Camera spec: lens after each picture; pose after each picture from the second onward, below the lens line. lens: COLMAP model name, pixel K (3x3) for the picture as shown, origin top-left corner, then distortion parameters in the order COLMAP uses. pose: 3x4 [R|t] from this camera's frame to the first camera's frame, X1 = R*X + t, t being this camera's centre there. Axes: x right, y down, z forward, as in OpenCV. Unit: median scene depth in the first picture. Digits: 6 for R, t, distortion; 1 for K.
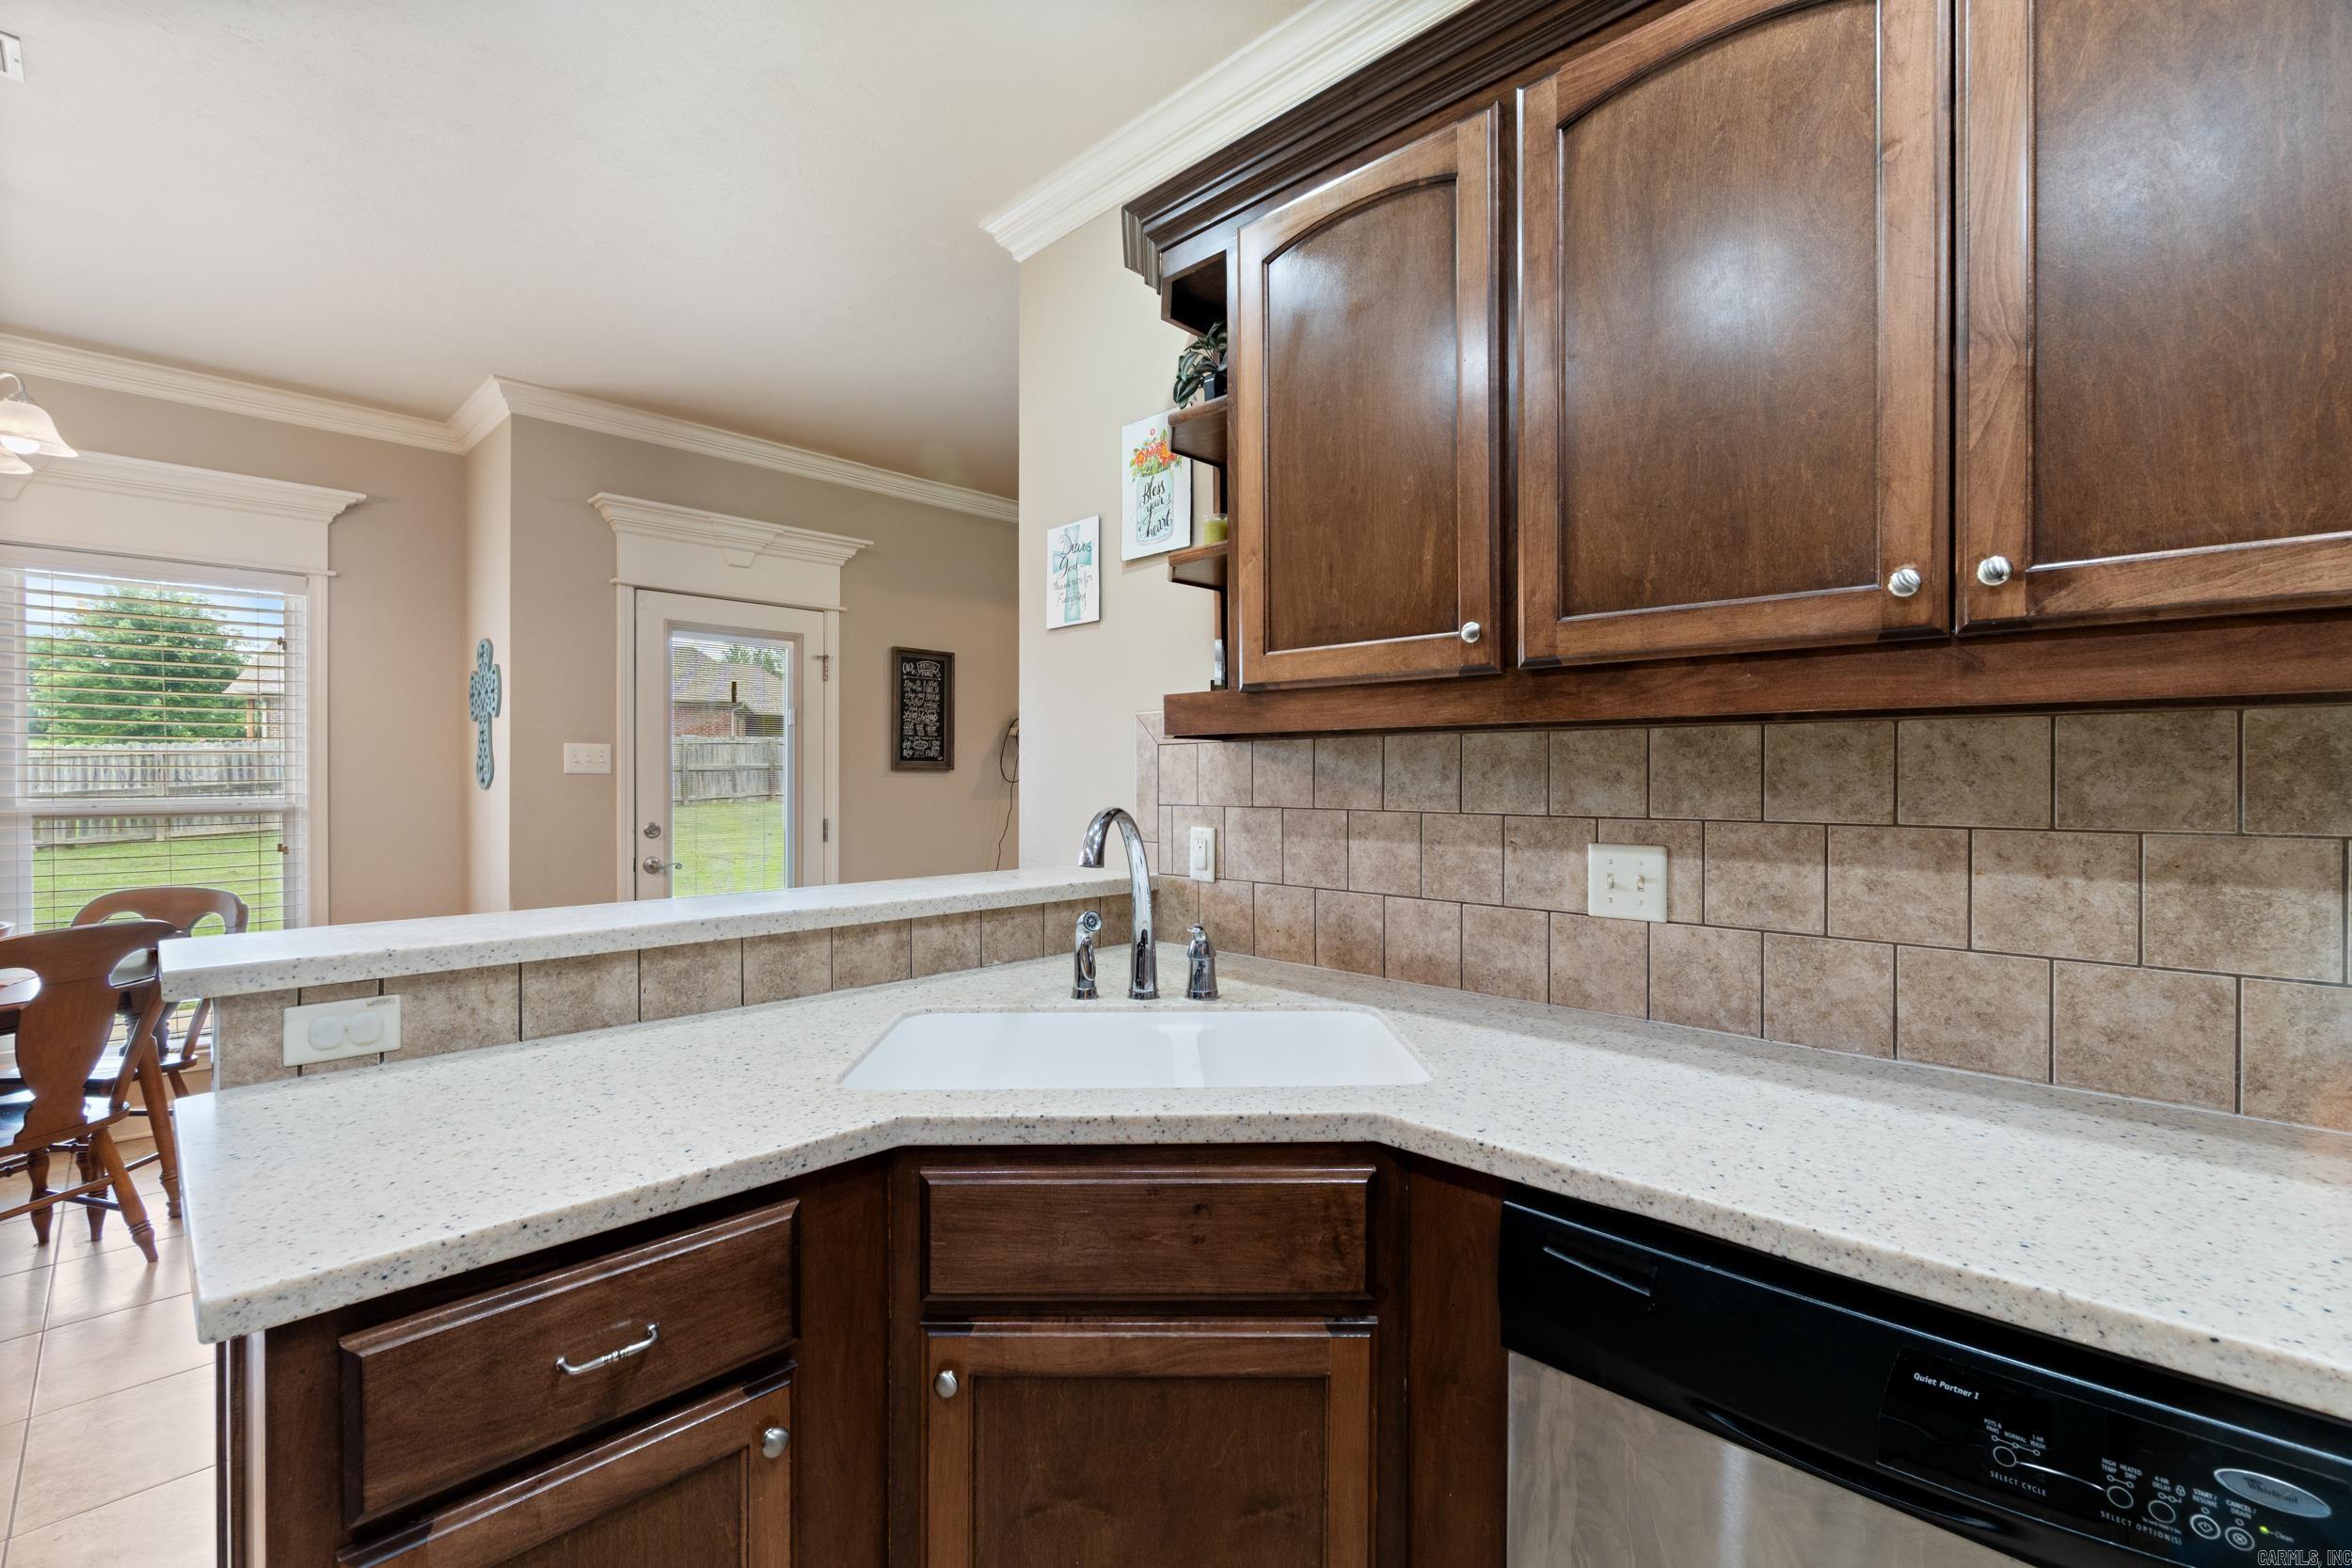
lens RADIAL K [[1023.4, 0, 1173.1], [0, 1023.4, 781.1], [0, 0, 1]] dist [-0.003222, 0.000581]
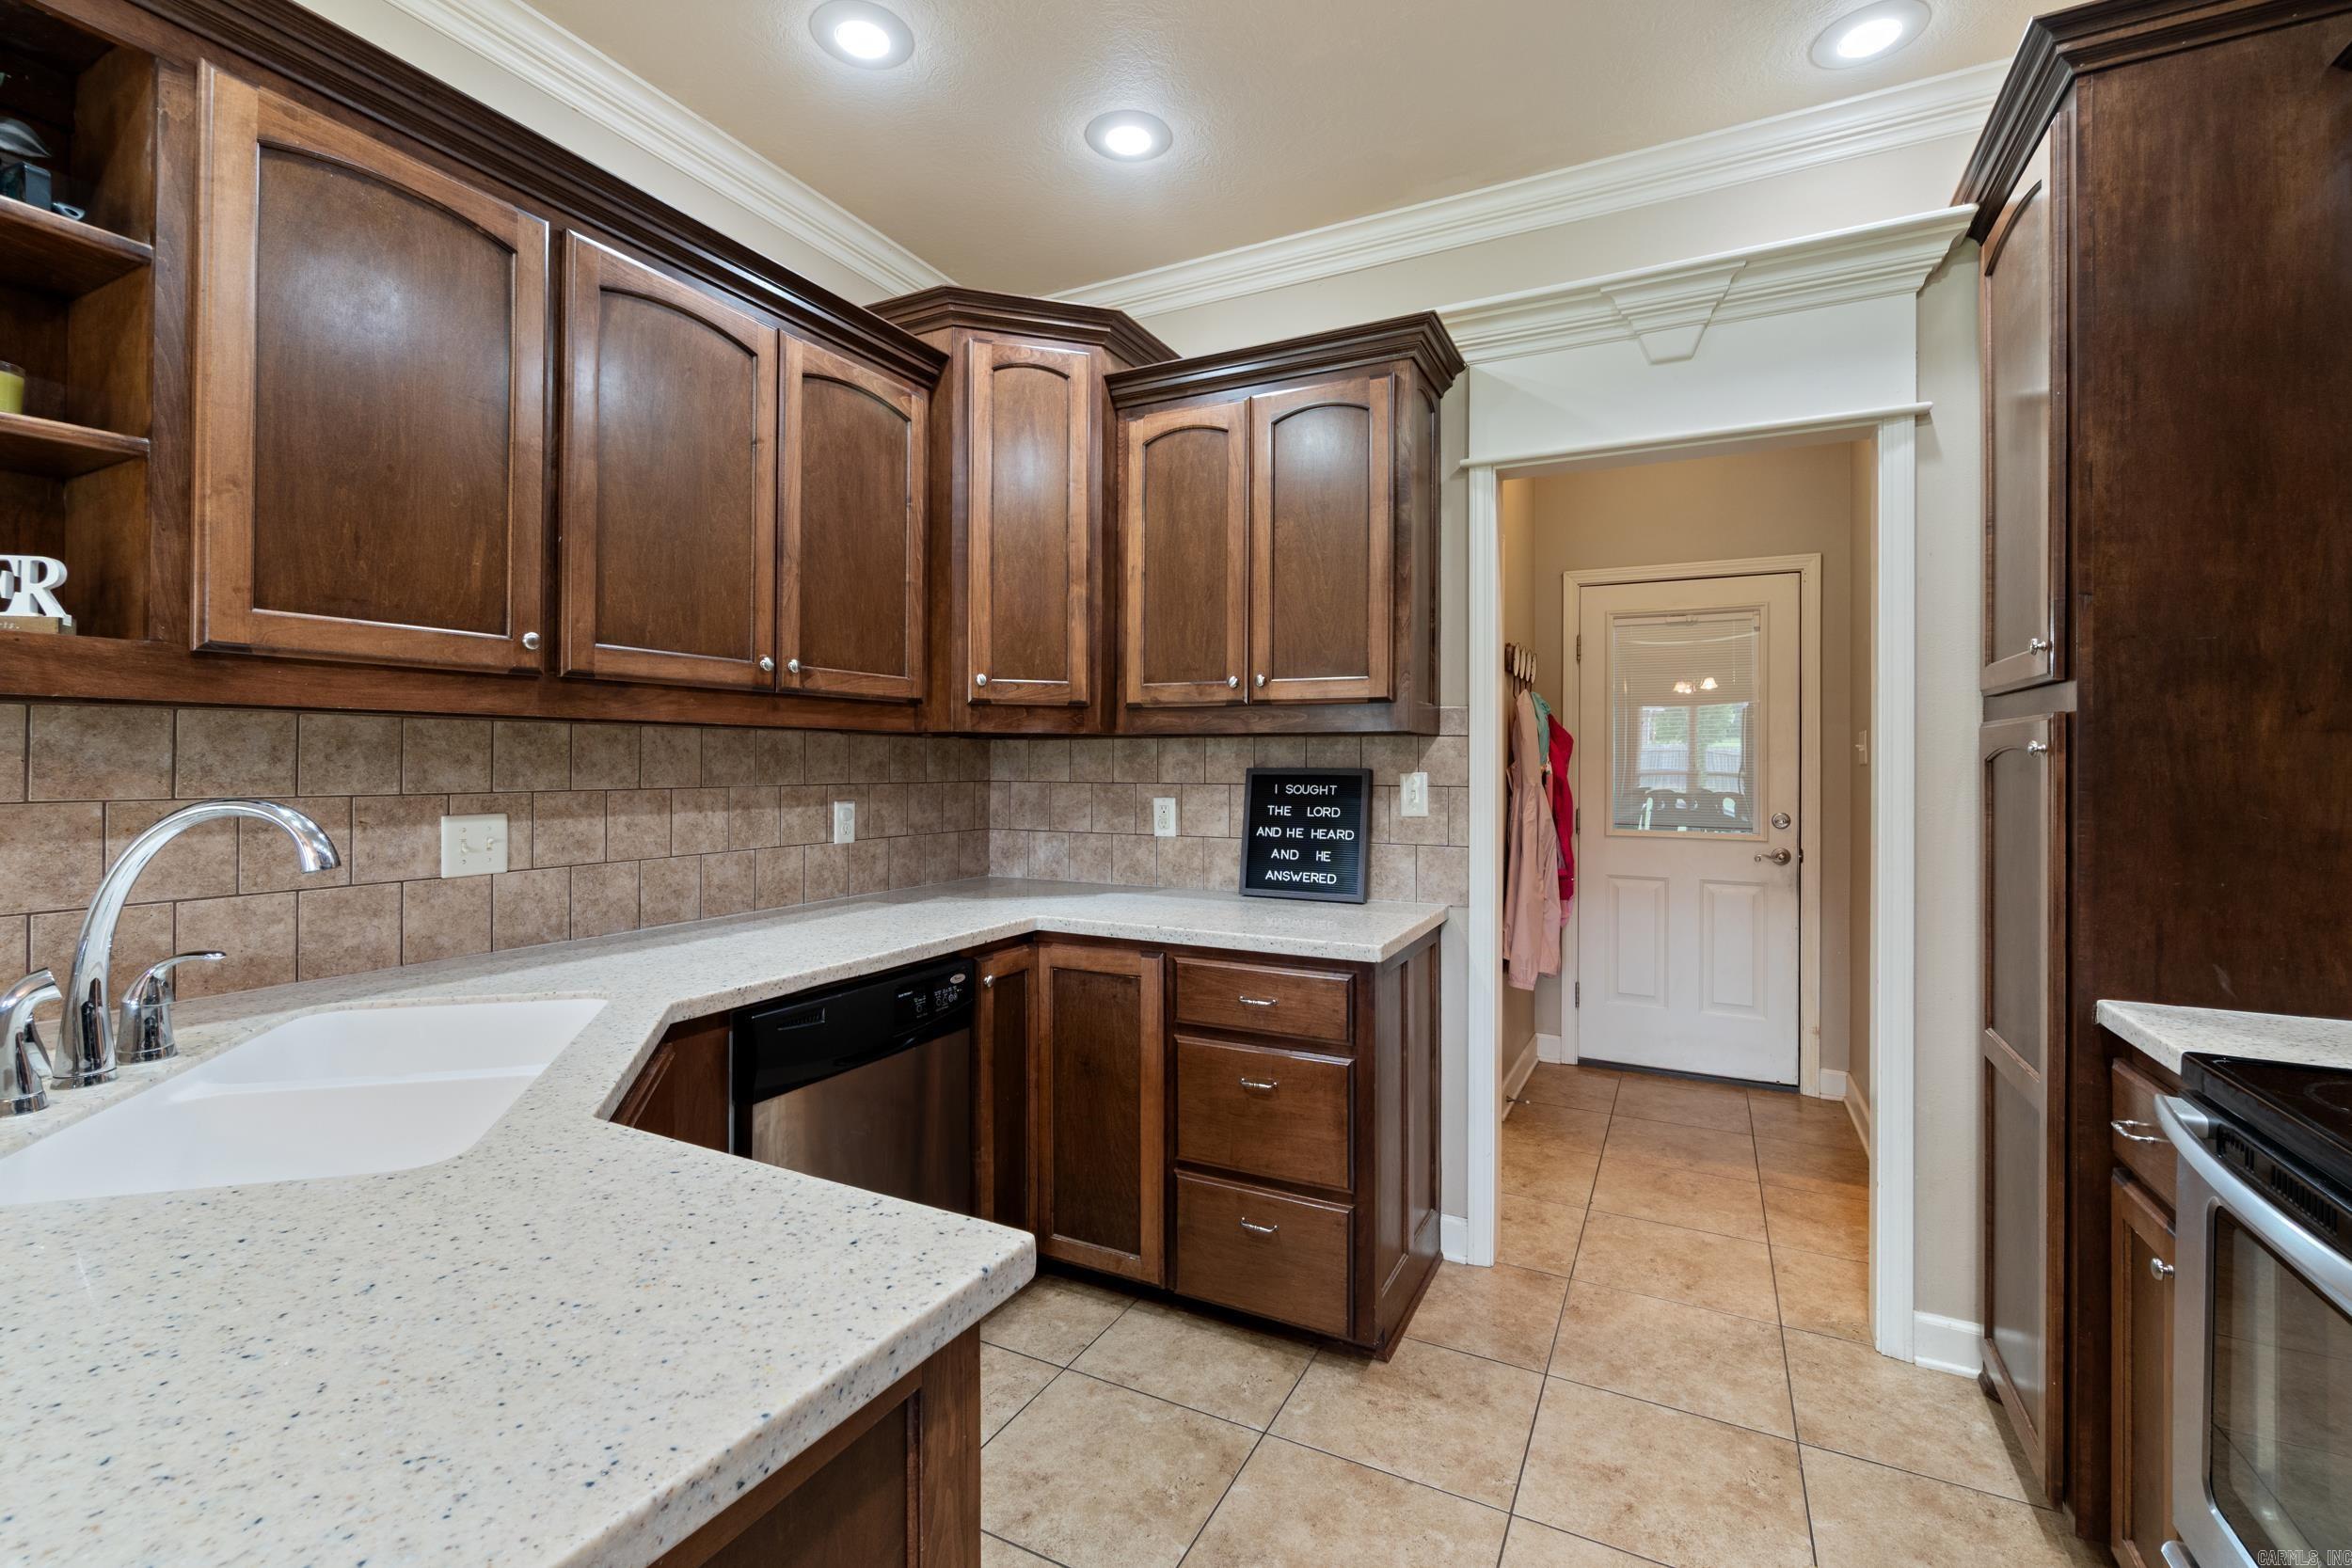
lens RADIAL K [[1023.4, 0, 1173.8], [0, 1023.4, 766.5], [0, 0, 1]] dist [-0.003222, 0.000581]
pose [[-0.295646, -0.005245, 0.955283, -1.050744], [0.000766, 0.999983, 0.005727, -0.002218], [-0.955297, 0.002425, -0.295637, 0.604522]]
